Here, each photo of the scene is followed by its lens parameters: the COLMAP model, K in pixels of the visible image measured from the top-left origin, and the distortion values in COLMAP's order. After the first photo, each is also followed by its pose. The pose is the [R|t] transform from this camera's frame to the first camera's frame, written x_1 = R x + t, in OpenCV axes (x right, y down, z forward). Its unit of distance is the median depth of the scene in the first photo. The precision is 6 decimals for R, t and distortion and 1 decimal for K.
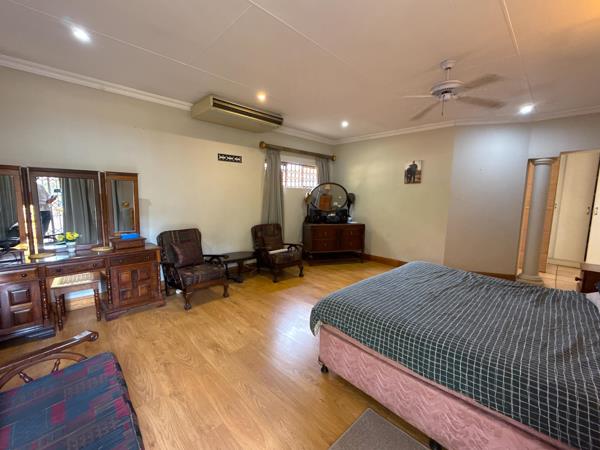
lens RADIAL K [[247.2, 0, 301.4], [0, 247.2, 227.8], [0, 0, 1]] dist [-0.002666, 0.000005]
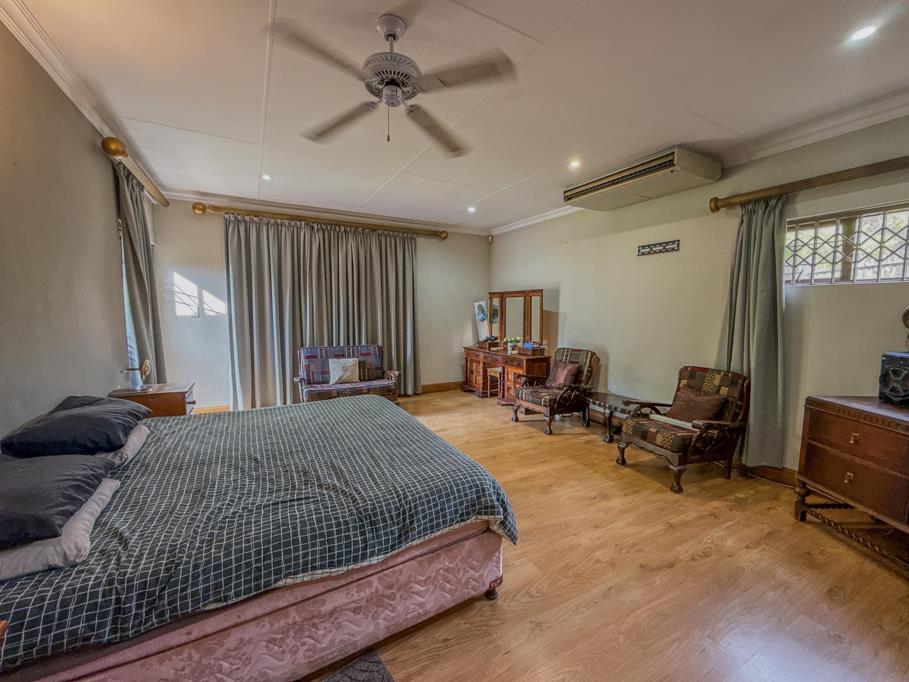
lens RADIAL K [[374.5, 0, 455.7], [0, 374.5, 338.2], [0, 0, 1]] dist [-0.002666, 0.000005]
pose [[-0.257835, 0.067446, -0.963832, 0.806606], [-0.123409, 0.987091, 0.102087, -0.100929], [0.958275, 0.145267, -0.246184, 0.838333]]
